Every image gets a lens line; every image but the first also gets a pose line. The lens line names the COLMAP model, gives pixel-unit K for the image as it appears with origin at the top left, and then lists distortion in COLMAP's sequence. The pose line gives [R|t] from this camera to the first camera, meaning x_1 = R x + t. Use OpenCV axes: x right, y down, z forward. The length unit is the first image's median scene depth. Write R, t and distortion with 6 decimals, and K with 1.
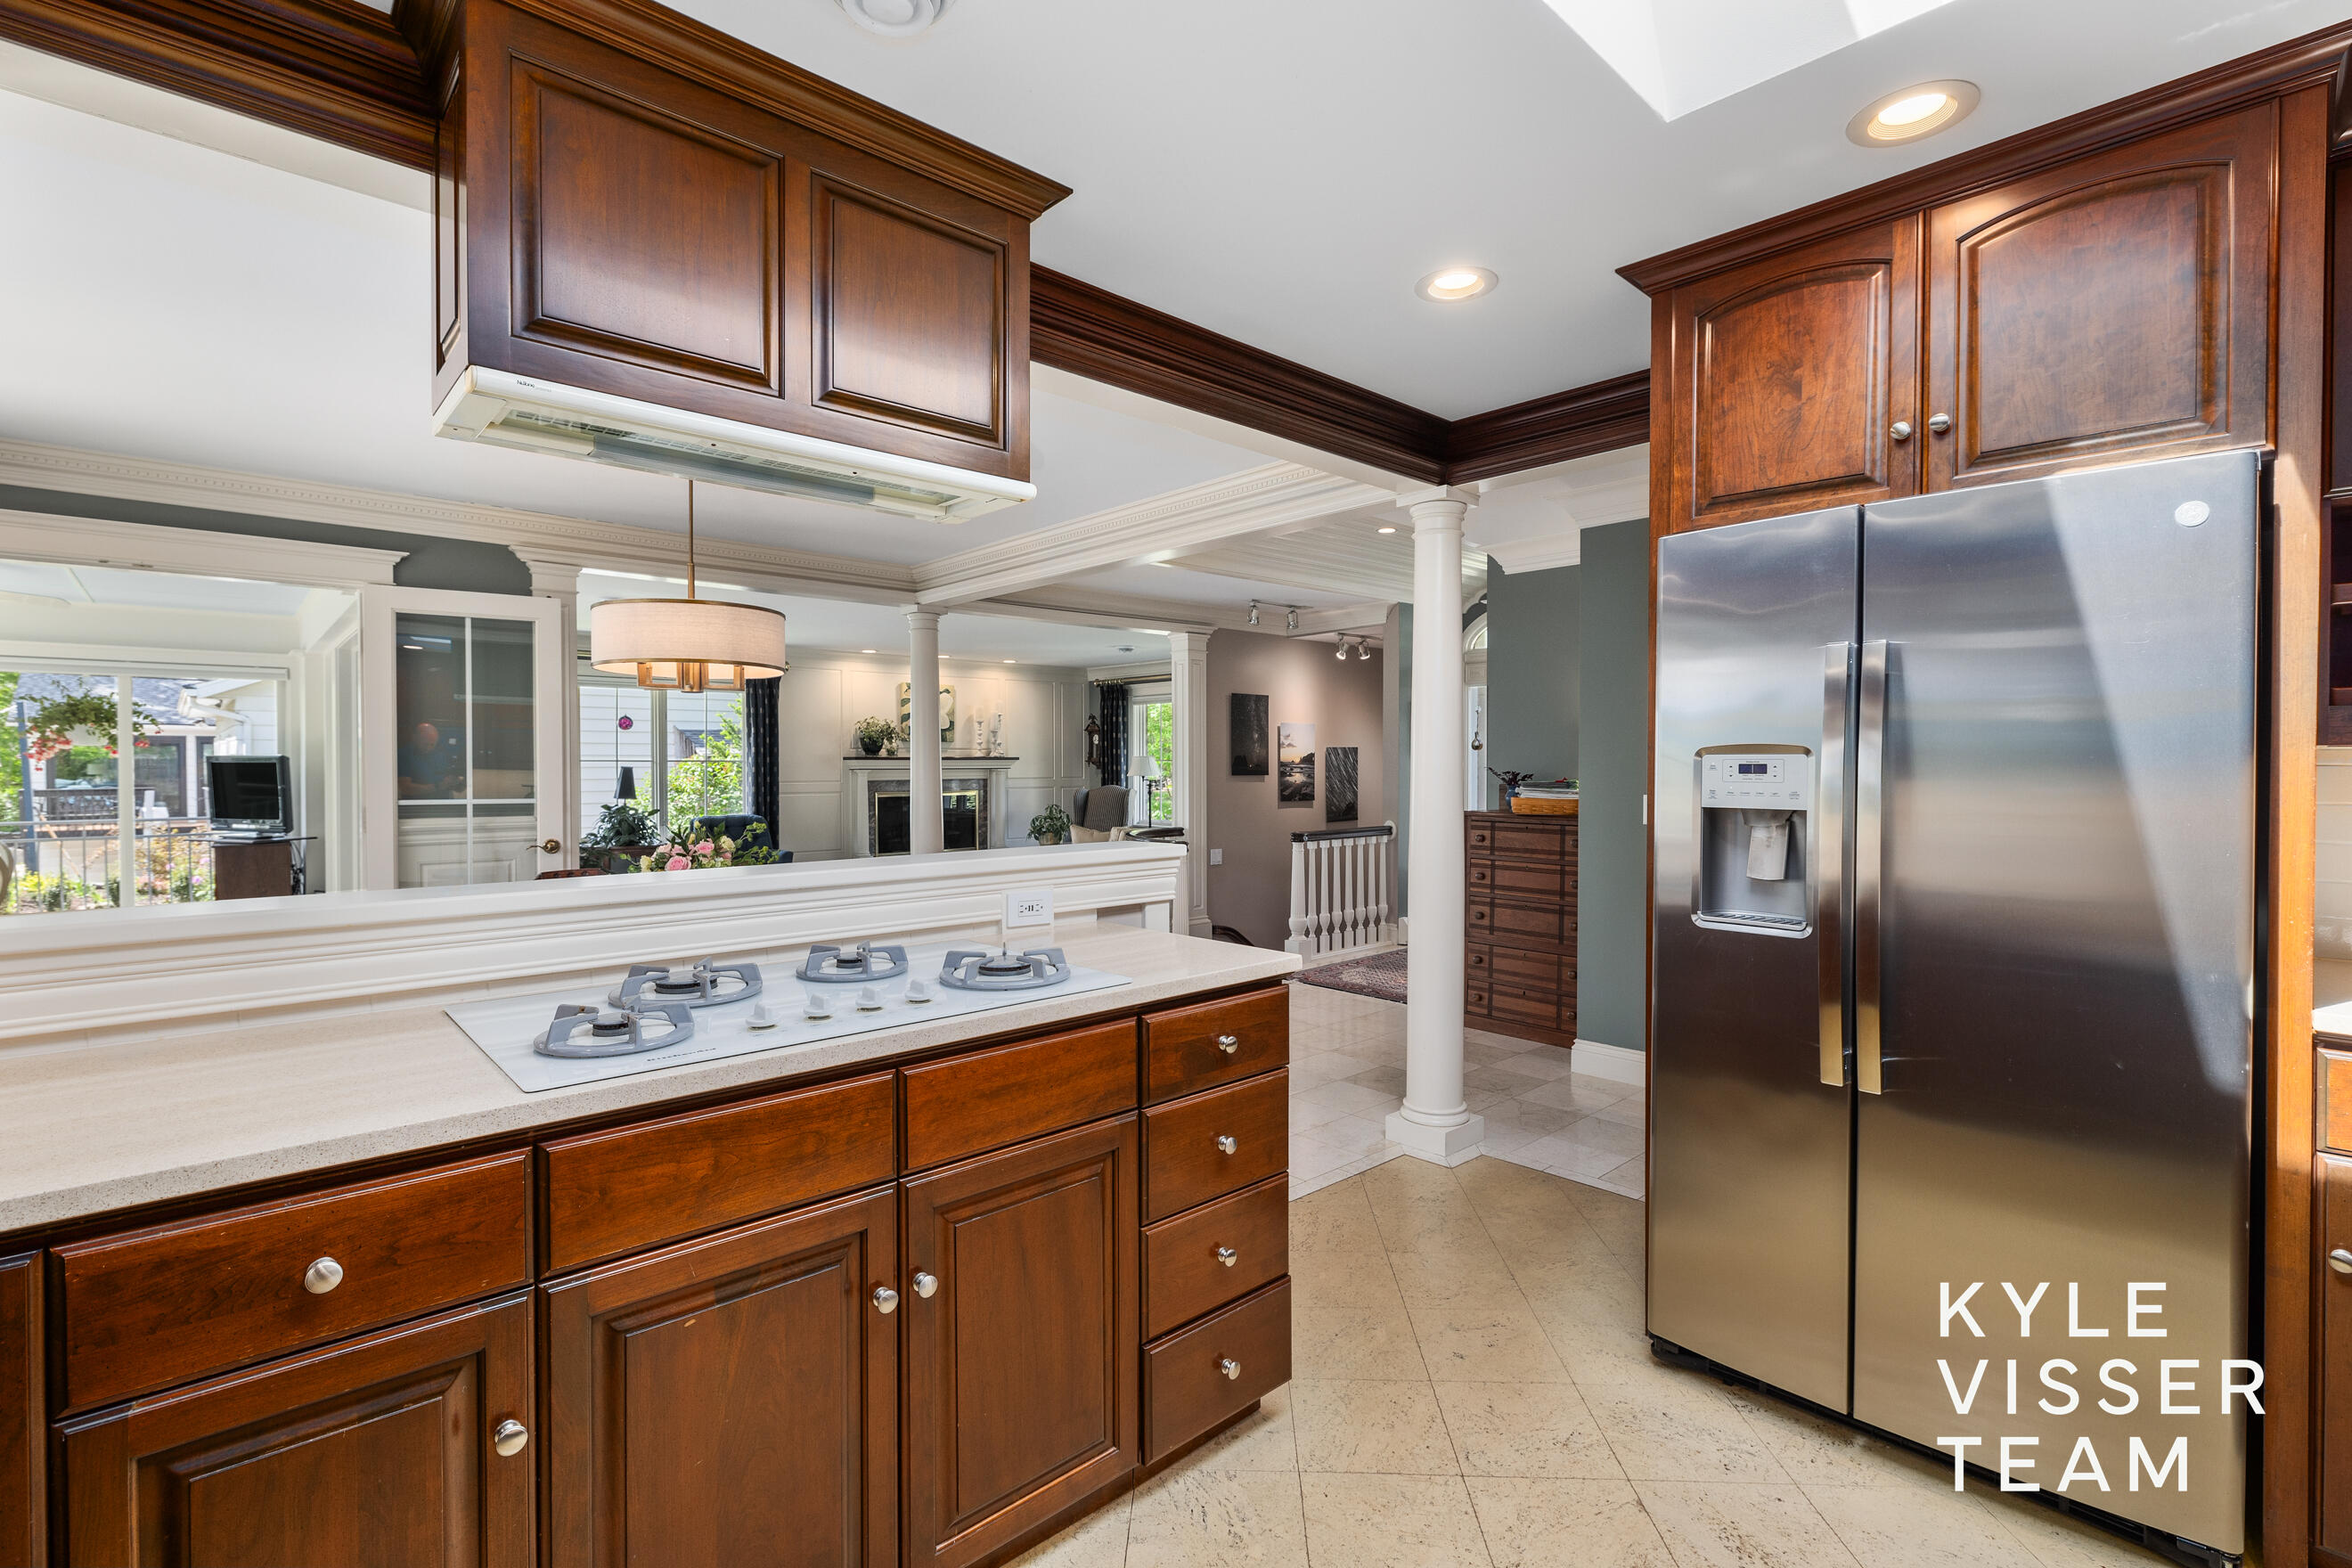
lens RADIAL K [[1079.0, 0, 1176.0], [0, 1079.0, 784.0], [0, 0, 1]] dist [0.000386, 0.000246]
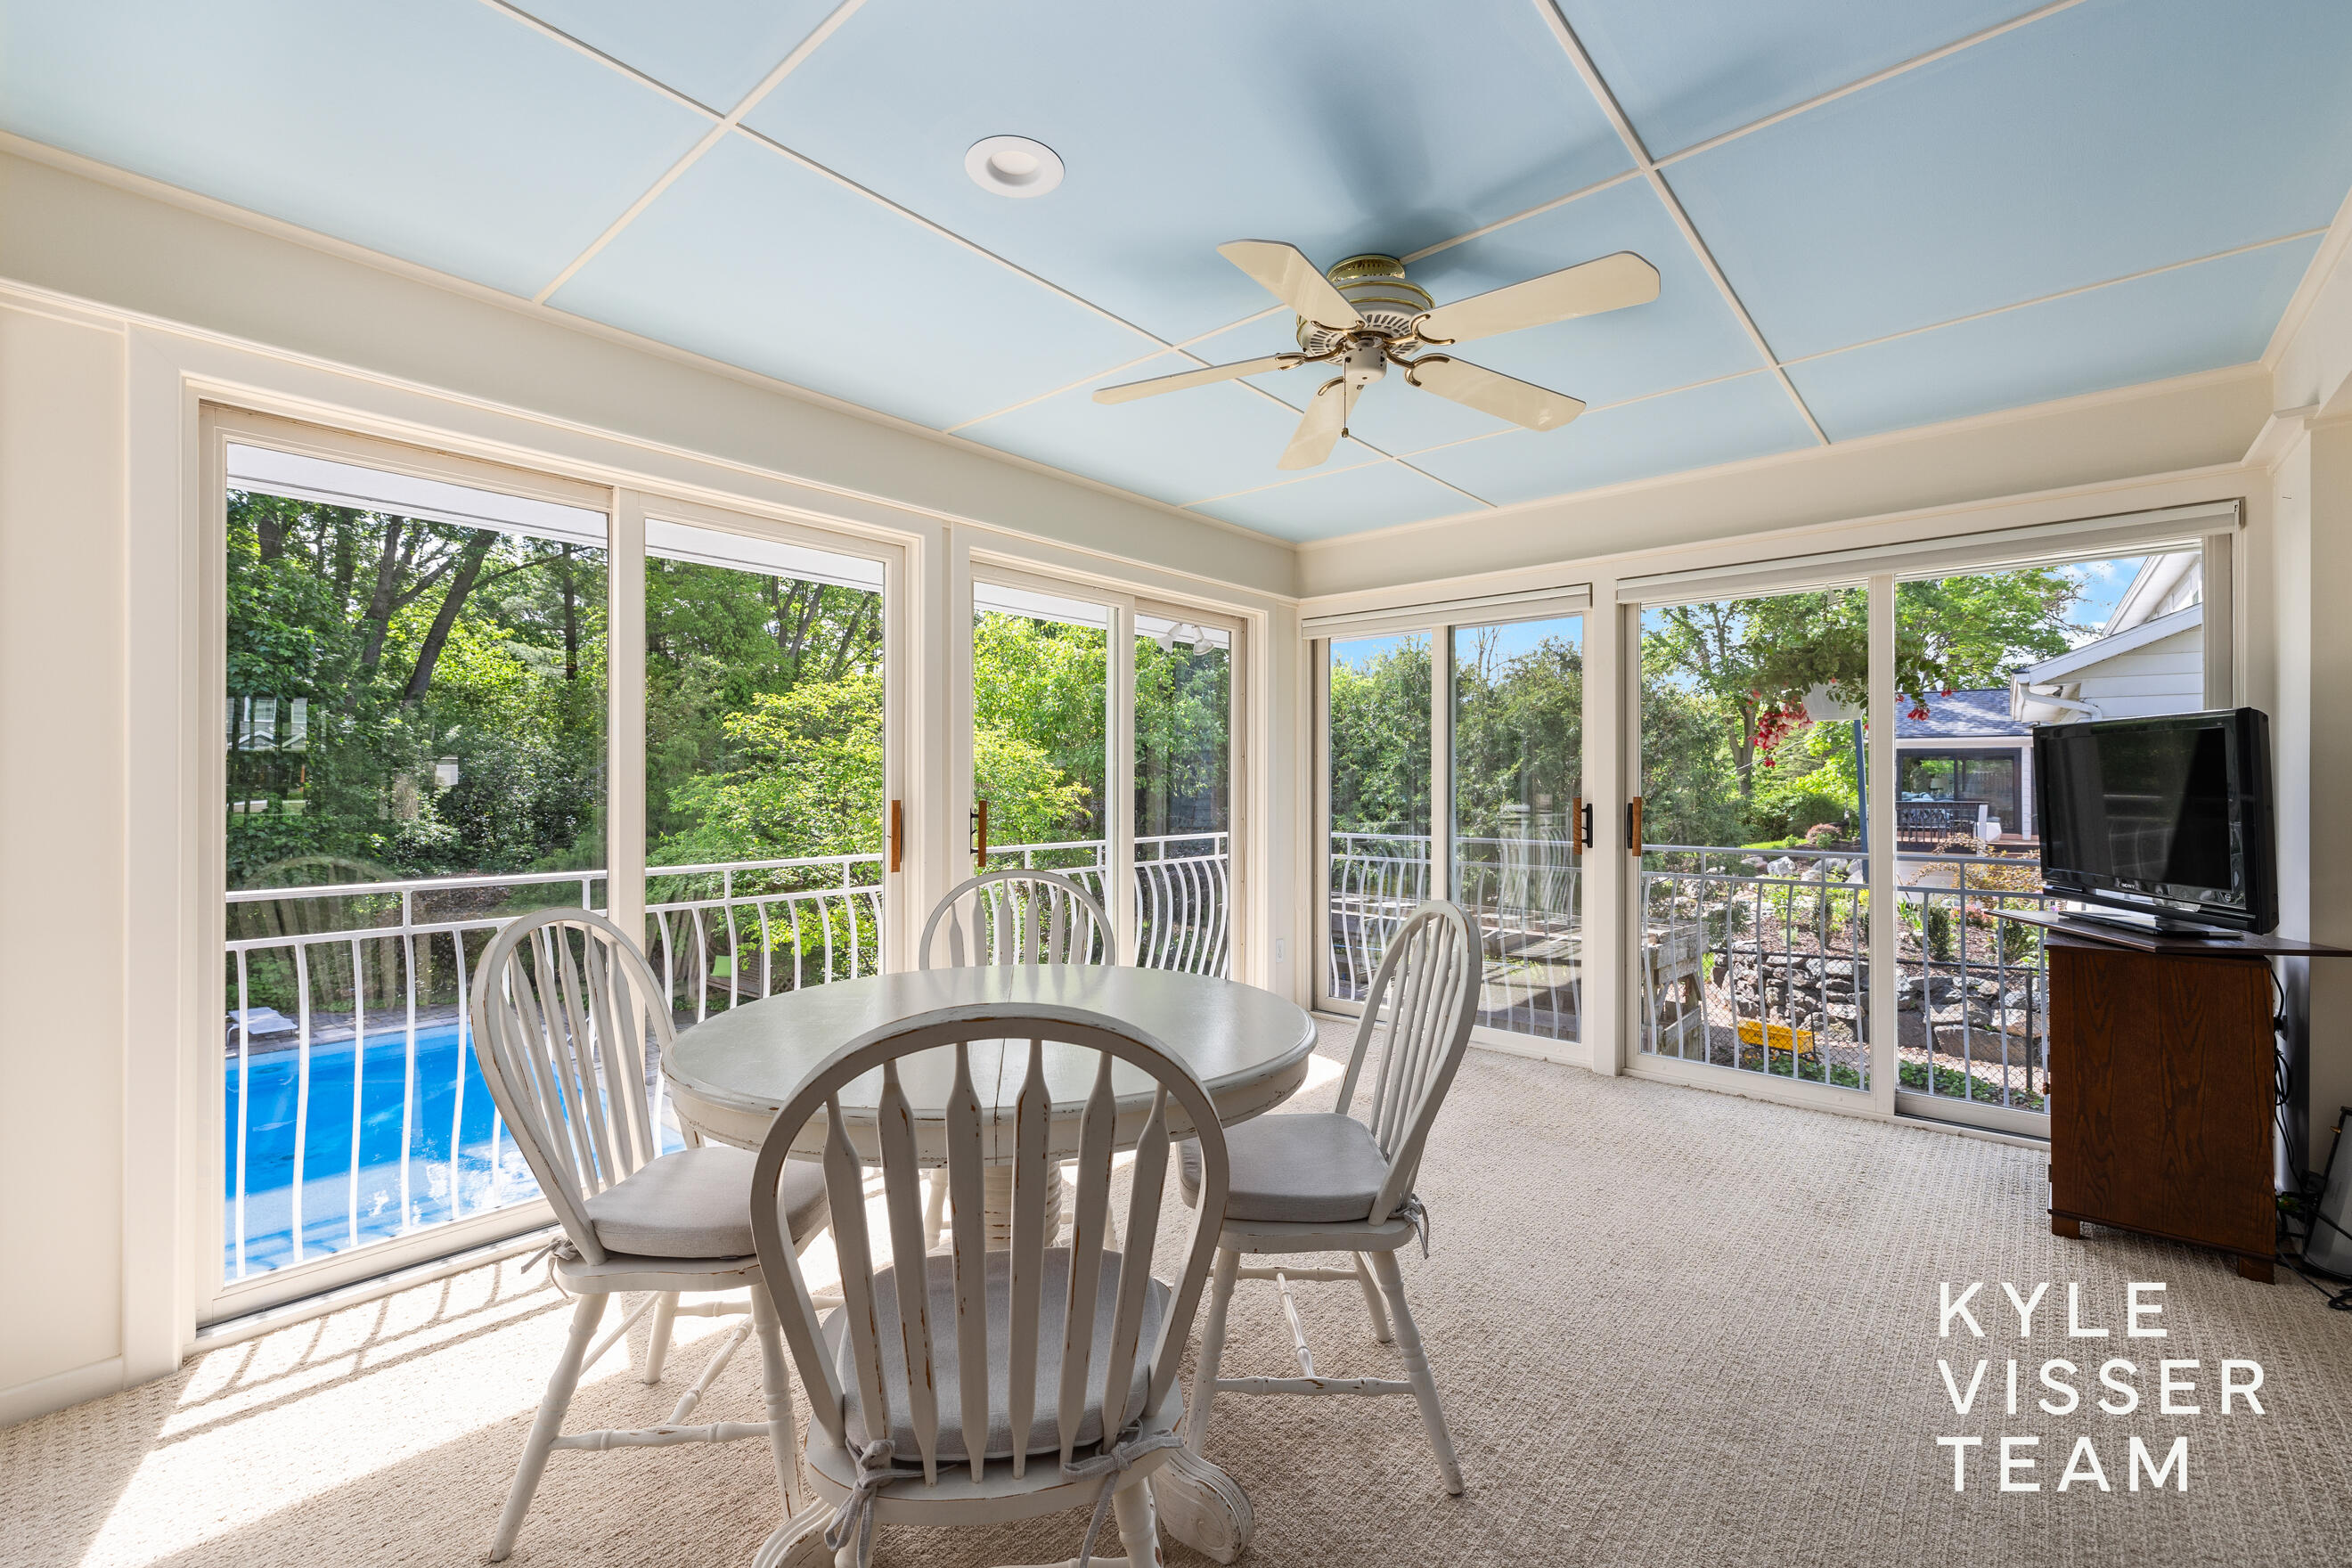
lens RADIAL K [[986.5, 0, 1176.0], [0, 986.5, 784.0], [0, 0, 1]] dist [-0.002624, -0.000312]
pose [[0.115804, 0.001519, -0.993271, -0.536762], [-0.018391, 0.999831, -0.000615, 0.004606], [0.993102, 0.018338, 0.115812, 0.603313]]
